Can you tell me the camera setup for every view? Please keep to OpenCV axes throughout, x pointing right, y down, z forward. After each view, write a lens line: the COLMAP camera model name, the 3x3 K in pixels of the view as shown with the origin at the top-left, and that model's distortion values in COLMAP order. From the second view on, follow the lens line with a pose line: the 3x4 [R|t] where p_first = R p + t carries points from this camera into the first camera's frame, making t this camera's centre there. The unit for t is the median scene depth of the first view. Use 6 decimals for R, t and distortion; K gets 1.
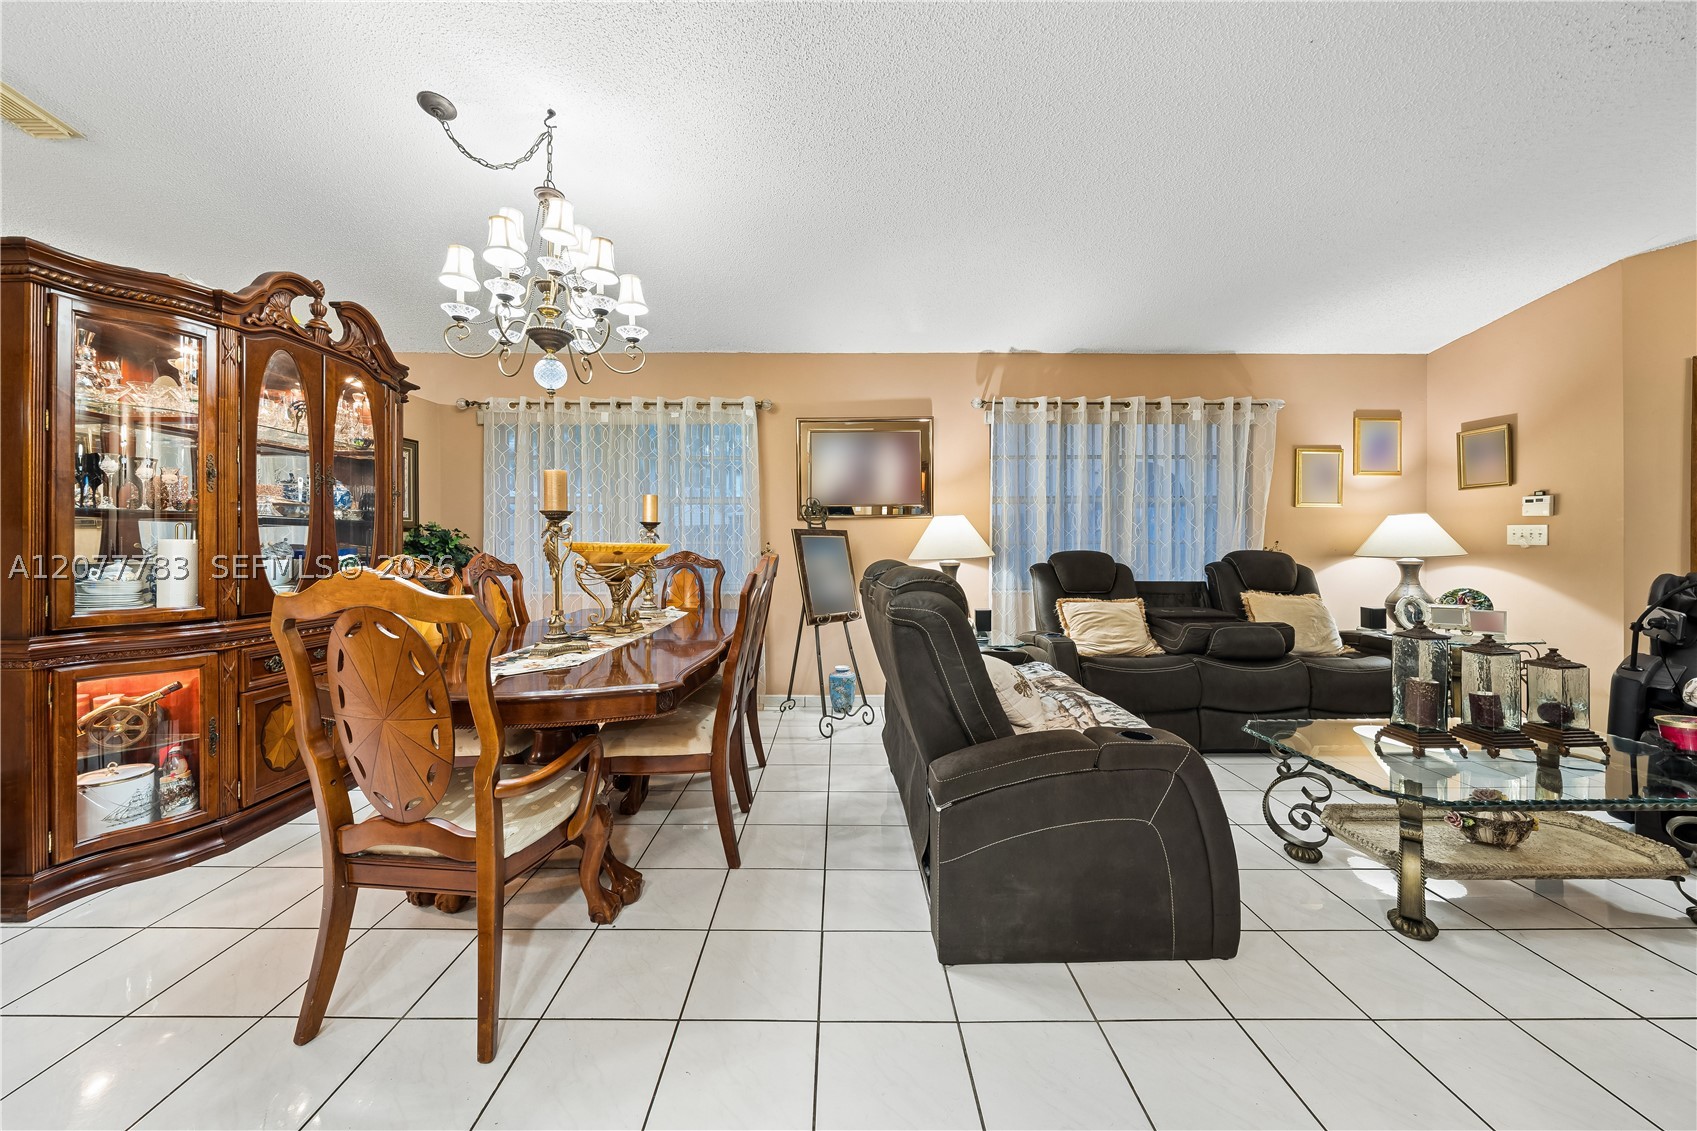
lens RADIAL K [[595.9, 0, 841.8], [0, 595.9, 542.4], [0, 0, 1]] dist [0.000120, 0.000025]
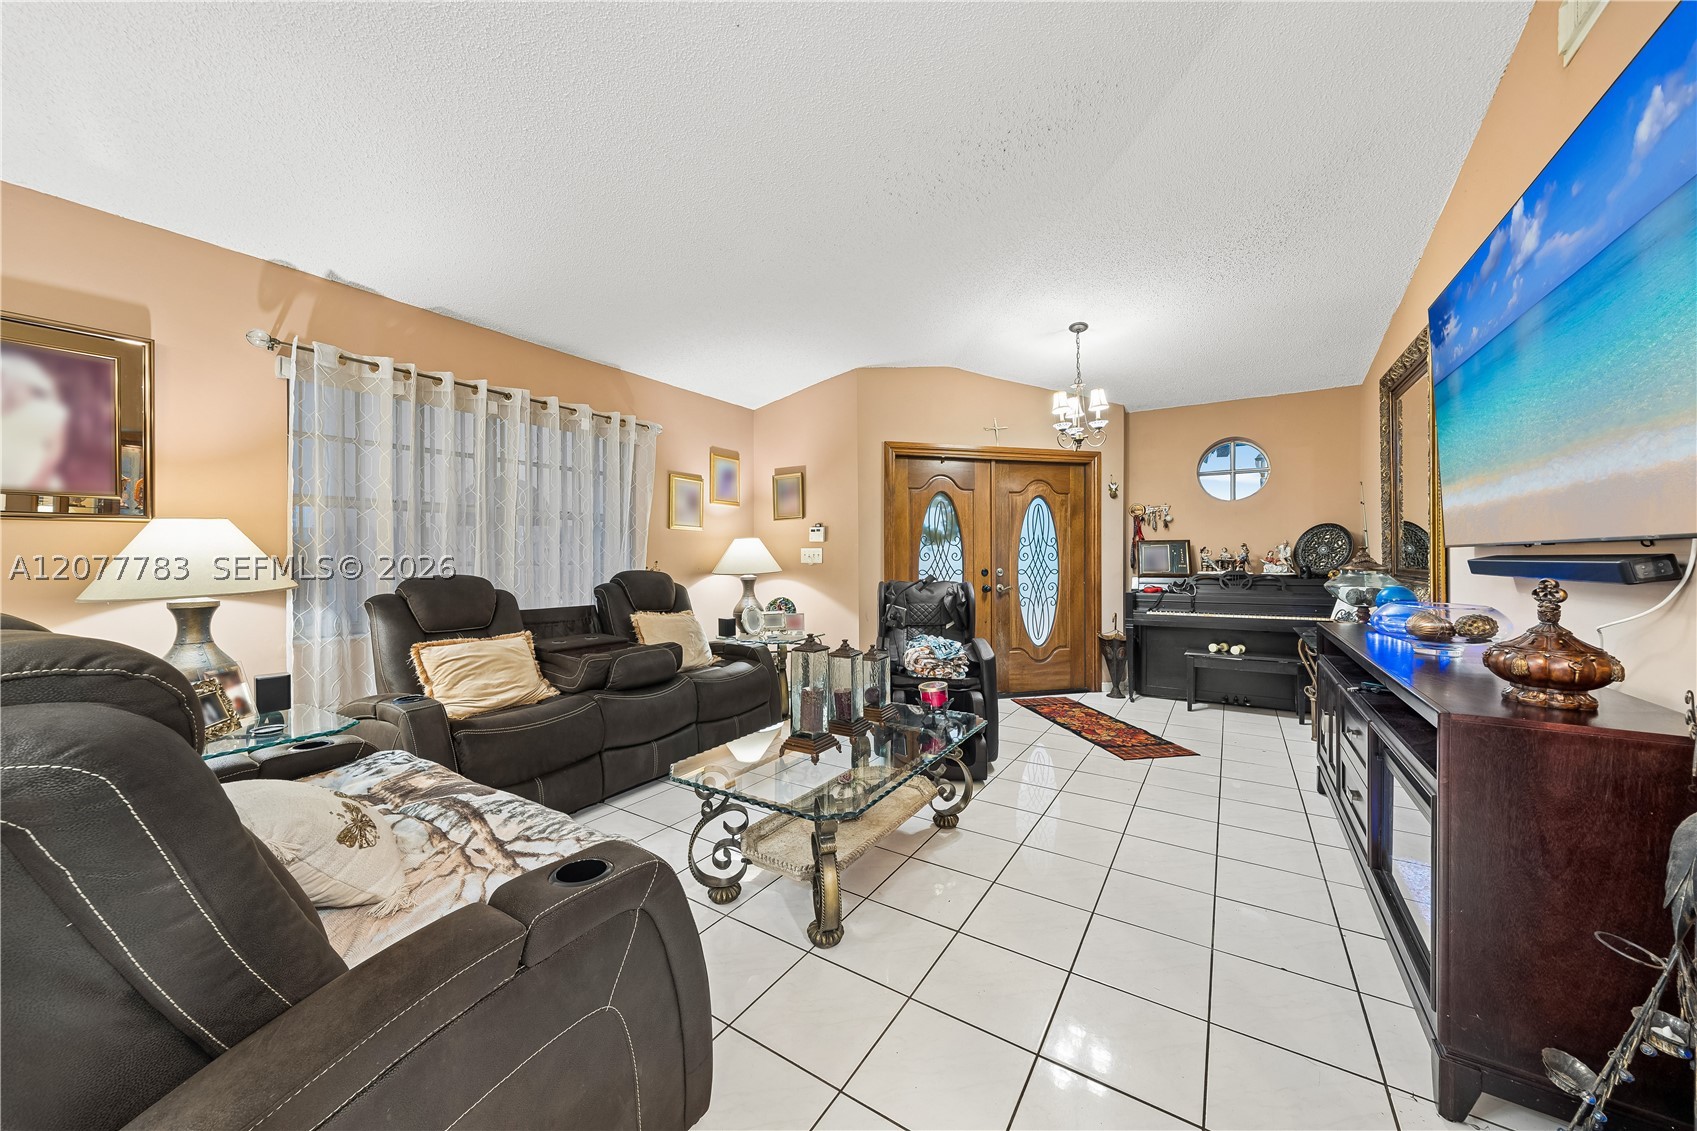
lens RADIAL K [[589.2, 0, 840.3], [0, 589.2, 558.8], [0, 0, 1]] dist [-0.008291, 0.000295]
pose [[0.546959, -0.001607, 0.837158, 0.054910], [0.007645, 0.999966, -0.003076, -0.000806], [-0.837125, 0.008083, 0.546952, 0.188122]]
